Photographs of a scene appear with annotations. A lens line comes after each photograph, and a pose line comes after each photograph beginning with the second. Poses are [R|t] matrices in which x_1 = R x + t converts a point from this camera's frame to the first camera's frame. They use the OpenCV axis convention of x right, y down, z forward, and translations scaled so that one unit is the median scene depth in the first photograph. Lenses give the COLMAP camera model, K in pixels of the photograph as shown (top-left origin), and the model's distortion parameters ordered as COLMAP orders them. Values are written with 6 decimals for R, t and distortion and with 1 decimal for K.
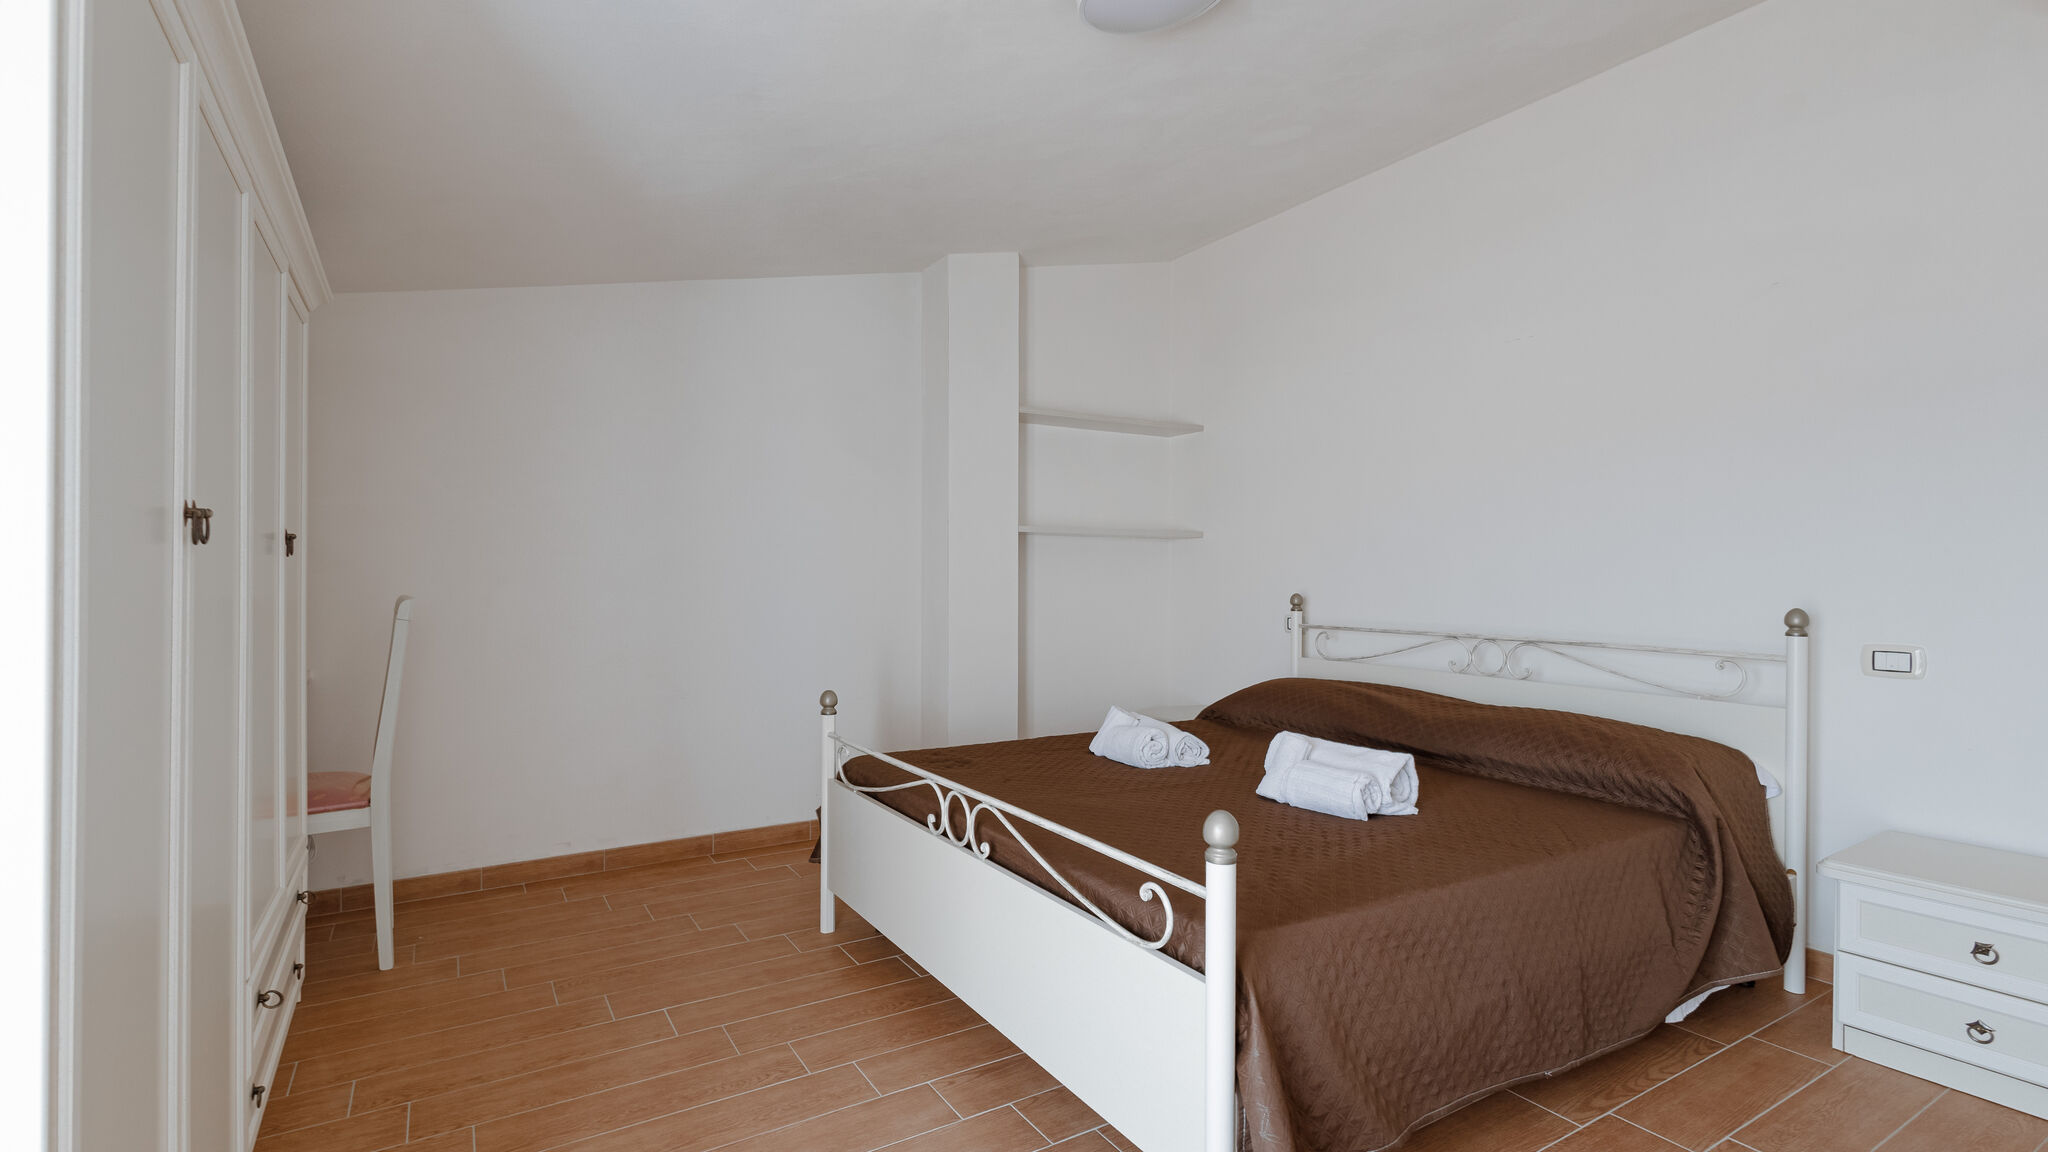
lens RADIAL K [[955.6, 0, 1024.4], [0, 955.6, 579.6], [0, 0, 1]] dist [0.010425, -0.001884]
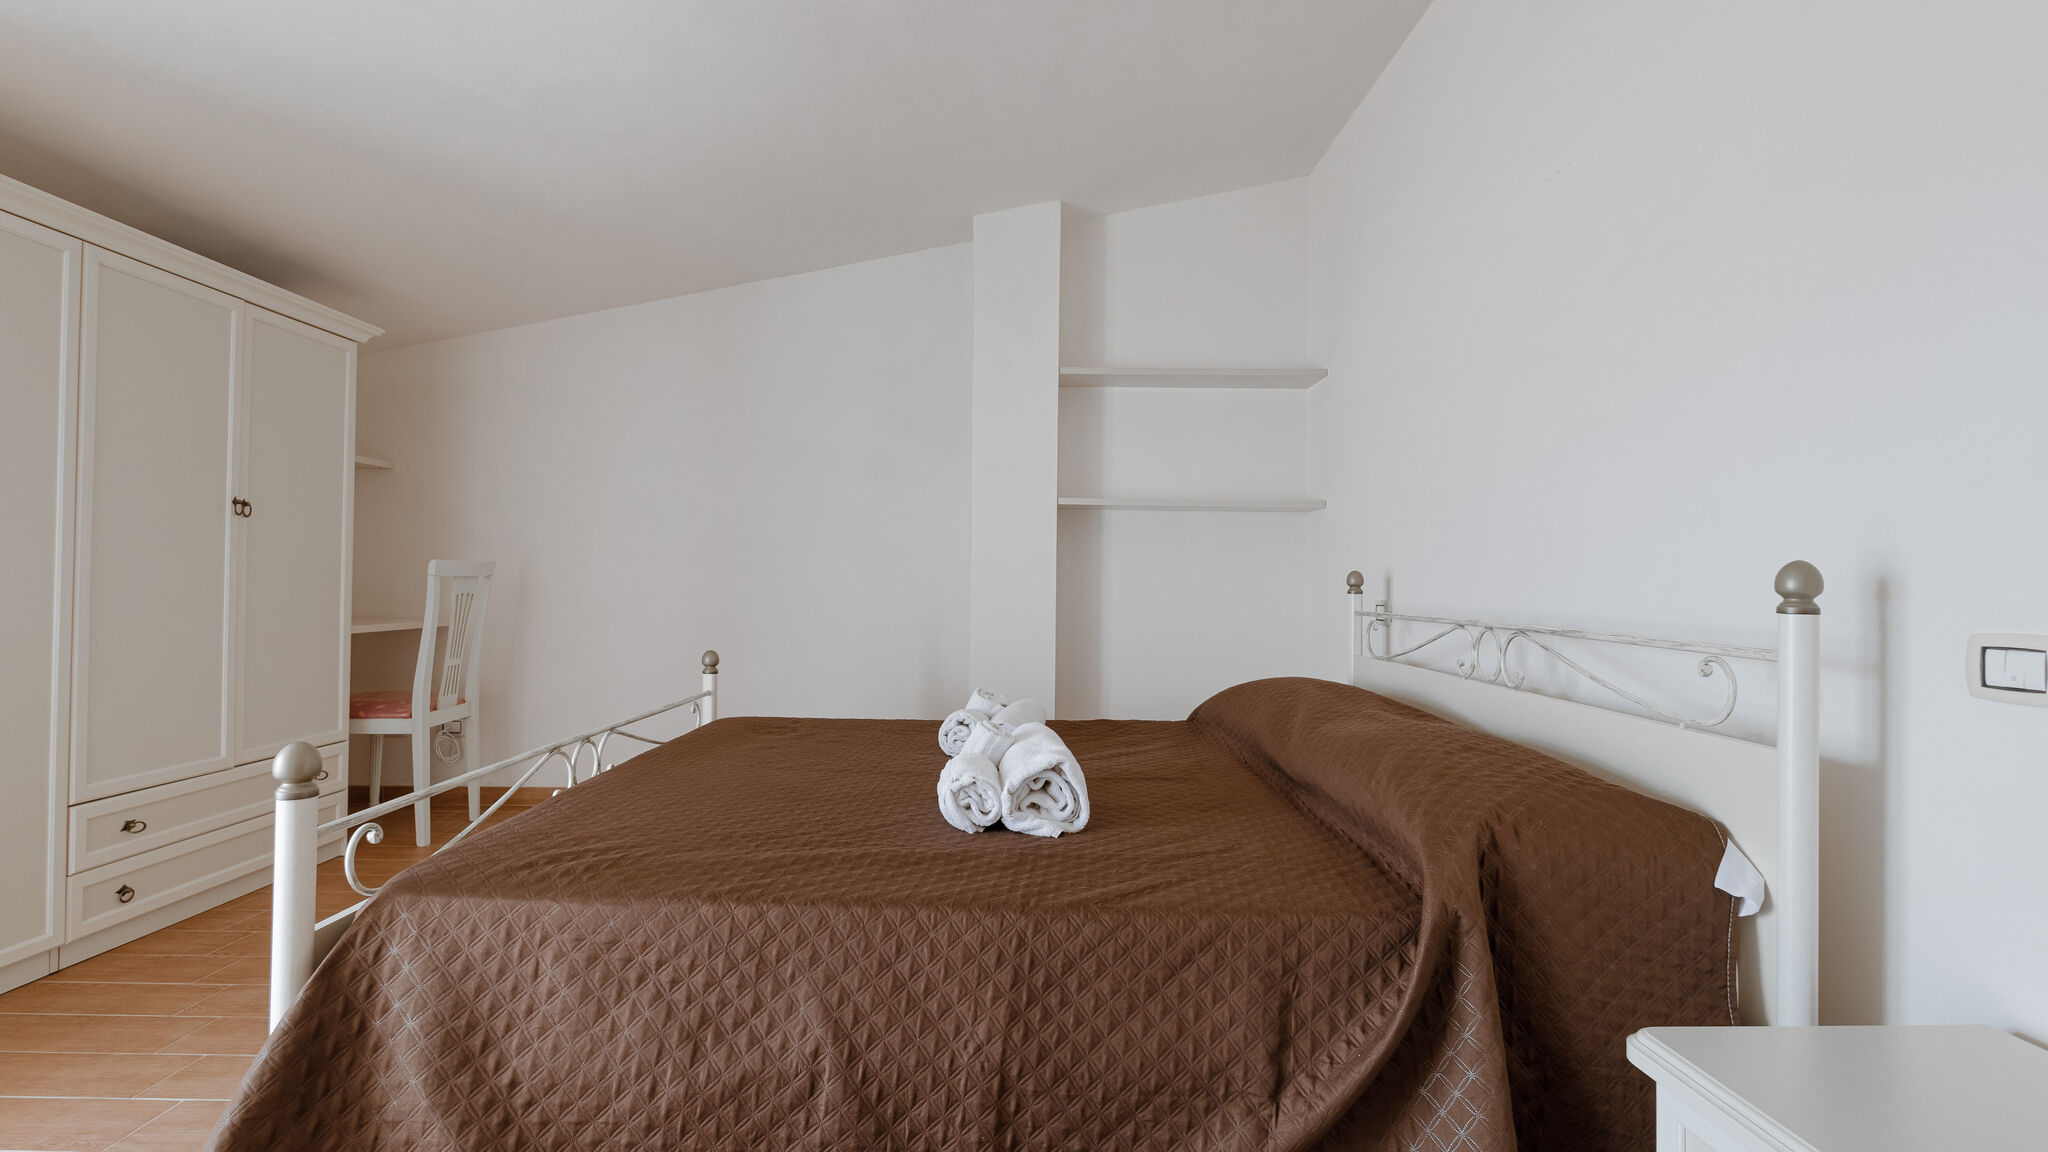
lens RADIAL K [[955.6, 0, 1028.4], [0, 955.6, 582.6], [0, 0, 1]] dist [0.010425, -0.001884]
pose [[0.851814, 0.008349, -0.523777, 0.719665], [-0.014773, 0.999858, -0.008087, 0.052324], [0.523635, 0.014627, 0.851817, 0.337200]]
